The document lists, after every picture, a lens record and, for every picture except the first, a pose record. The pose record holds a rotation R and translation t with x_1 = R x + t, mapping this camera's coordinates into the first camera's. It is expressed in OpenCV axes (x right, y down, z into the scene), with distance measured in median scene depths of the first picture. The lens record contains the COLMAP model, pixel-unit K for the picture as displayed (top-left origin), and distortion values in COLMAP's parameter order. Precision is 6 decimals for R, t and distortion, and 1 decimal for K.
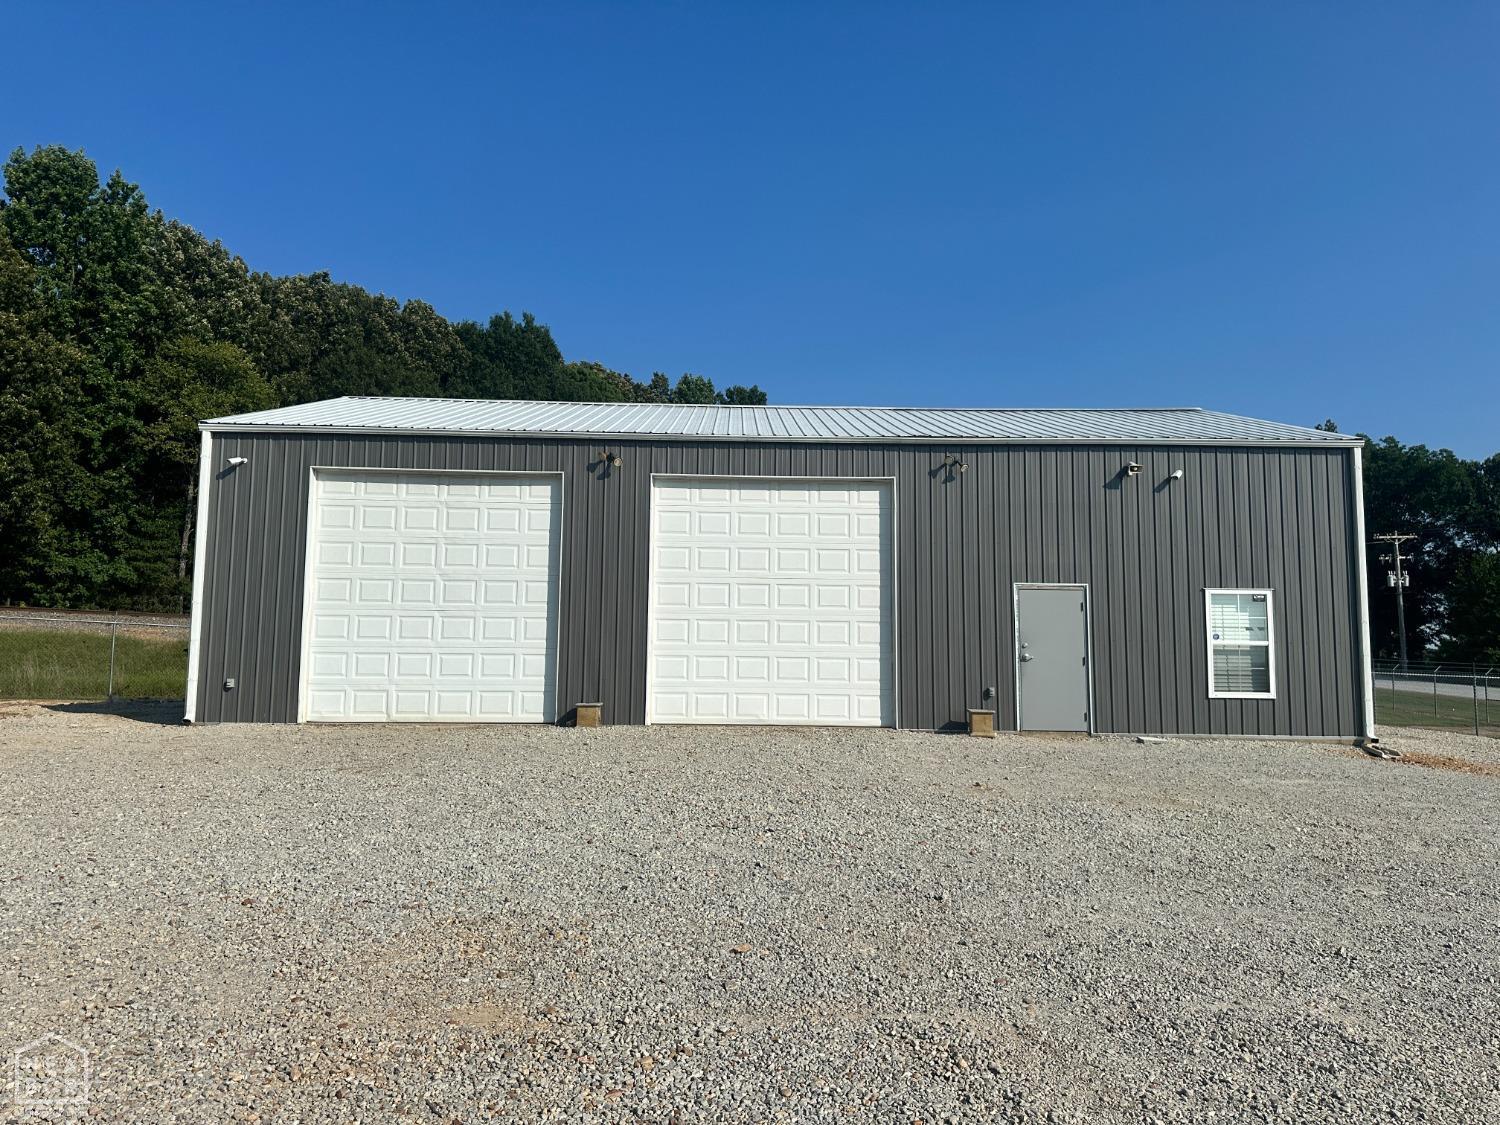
lens RADIAL K [[1045.3, 0, 754.2], [0, 1045.3, 567.7], [0, 0, 1]] dist [0.010715, -0.020478]
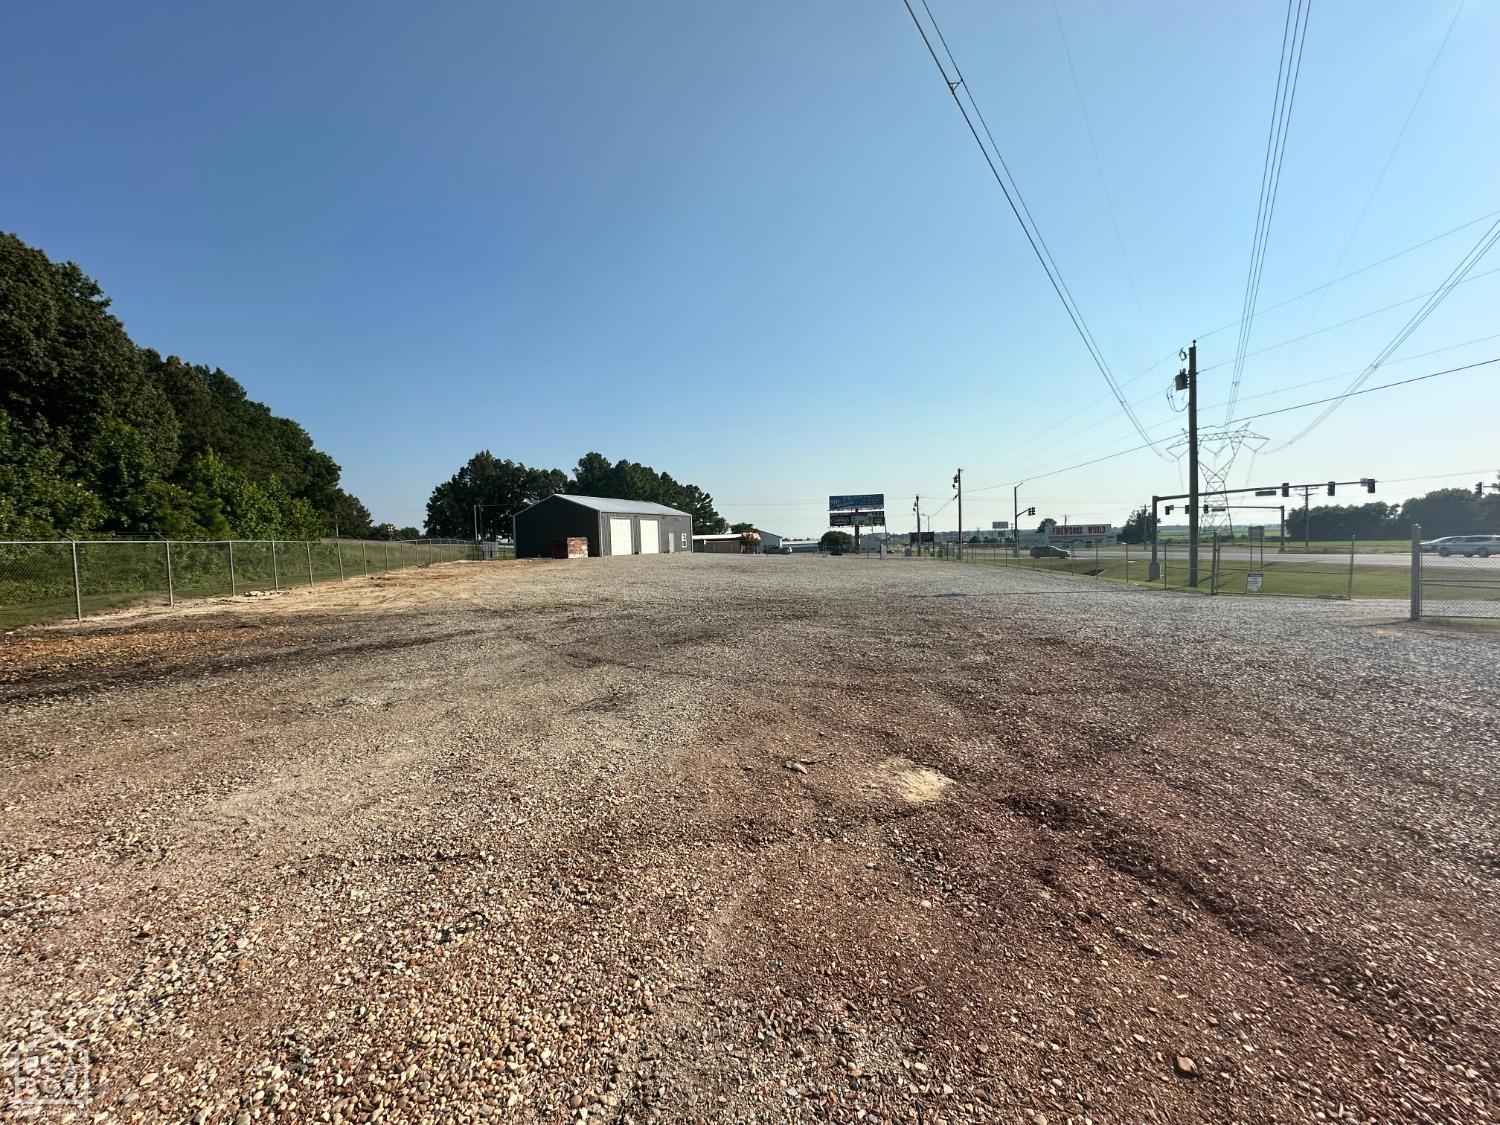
lens RADIAL K [[601.4, 0, 750.8], [0, 601.4, 563.0], [0, 0, 1]] dist [-0.012651, 0.001076]
pose [[0.424155, -0.060729, 0.903551, -3.422673], [-0.053974, 0.994280, 0.092164, -0.203865], [-0.903980, -0.087860, 0.418451, -1.378948]]
